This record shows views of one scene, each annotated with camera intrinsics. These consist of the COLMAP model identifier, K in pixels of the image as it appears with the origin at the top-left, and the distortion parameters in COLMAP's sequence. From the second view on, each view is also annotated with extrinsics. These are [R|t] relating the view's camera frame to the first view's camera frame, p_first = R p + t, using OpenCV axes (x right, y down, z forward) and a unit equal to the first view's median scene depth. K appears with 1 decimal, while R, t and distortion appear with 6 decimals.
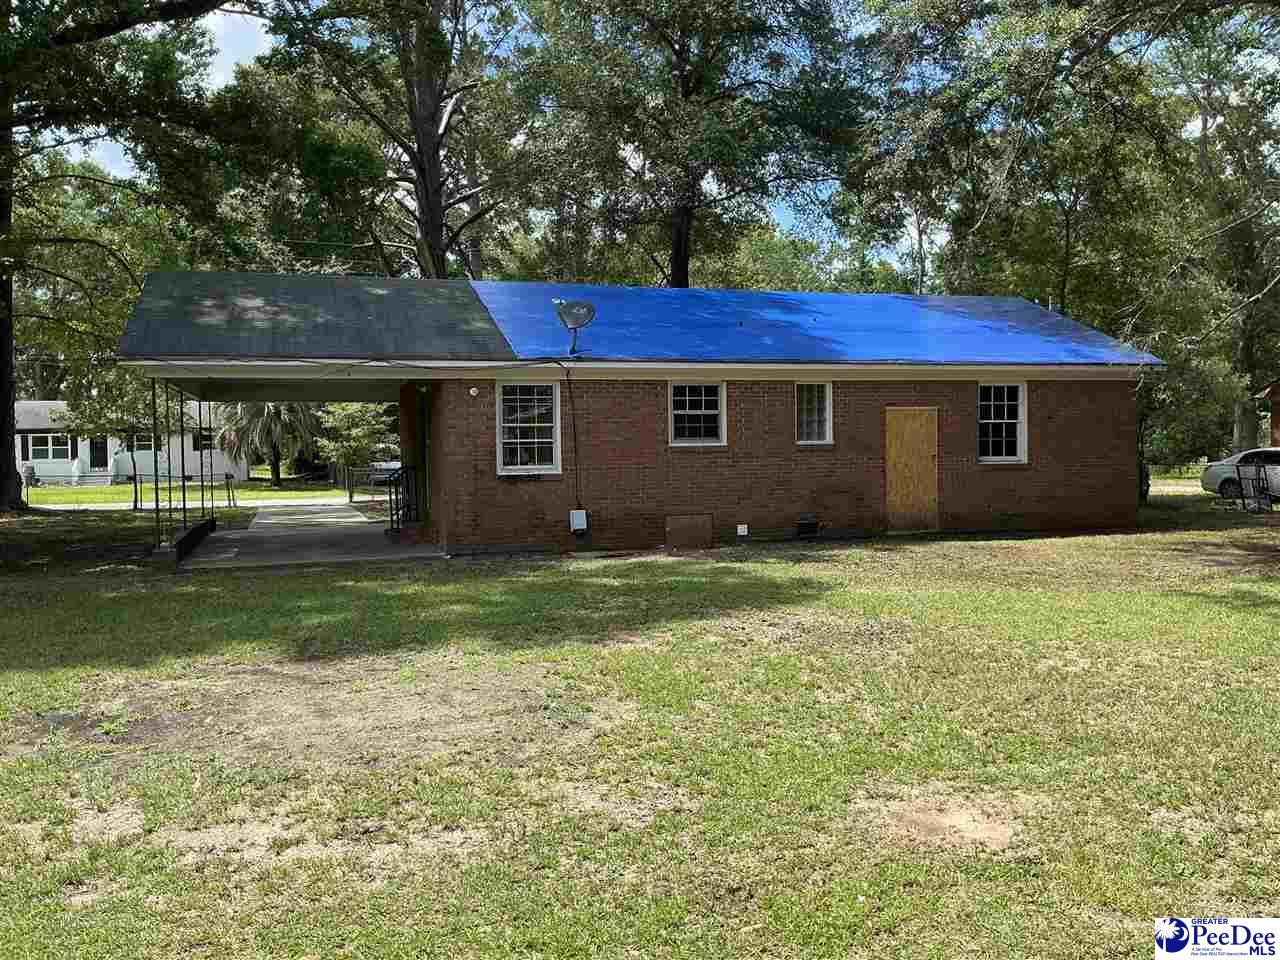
lens RADIAL K [[1075.8, 0, 640.0], [0, 1075.8, 480.0], [0, 0, 1]] dist [0.156193, -0.310774]
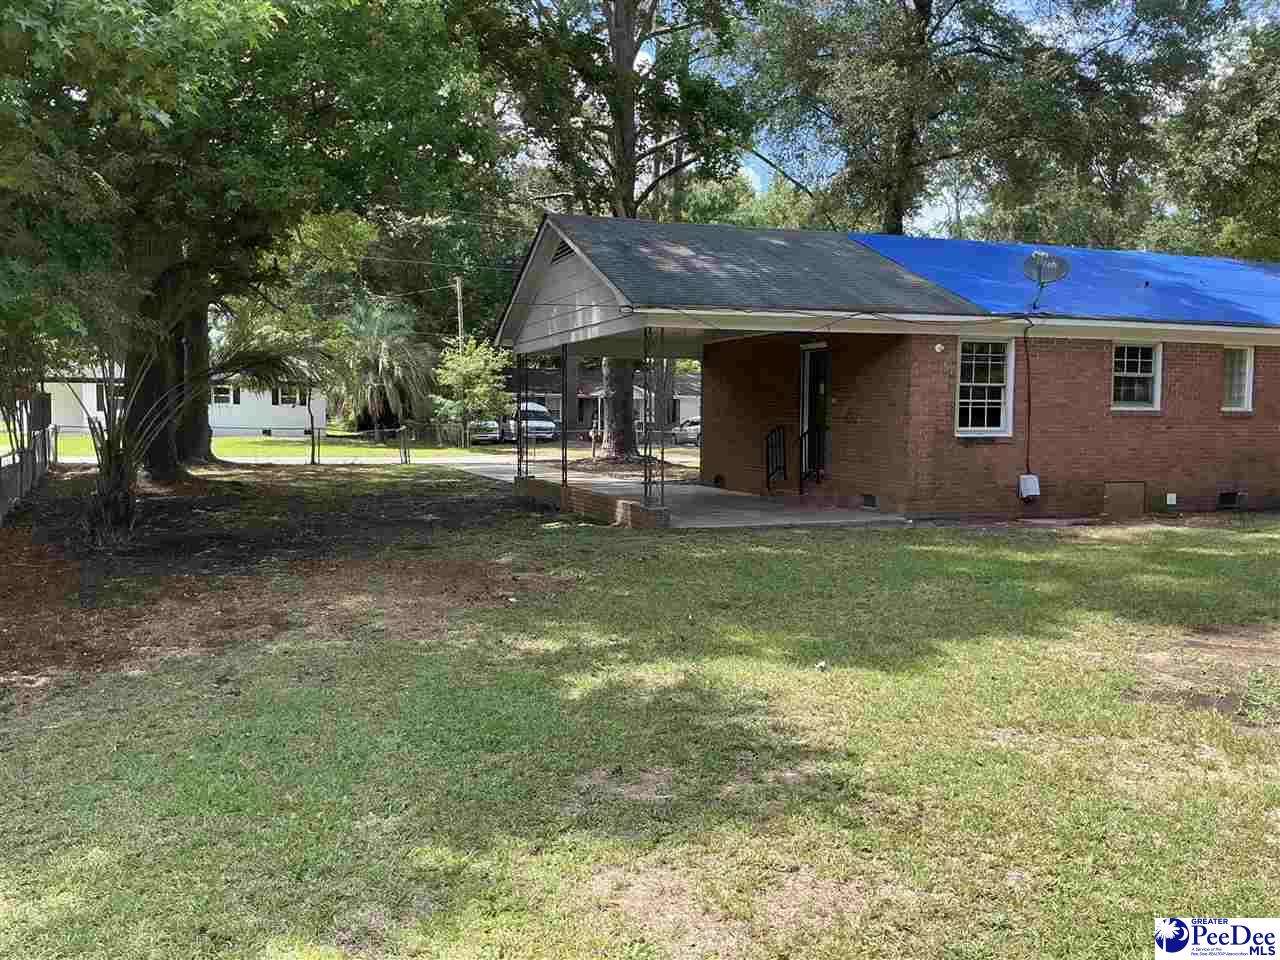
lens RADIAL K [[1075.8, 0, 640.0], [0, 1075.8, 480.0], [0, 0, 1]] dist [0.156193, -0.310774]
pose [[0.999182, 0.019728, 0.035301, -0.413122], [-0.020852, 0.999277, 0.031786, 0.008382], [-0.034648, -0.032496, 0.998871, 0.044603]]
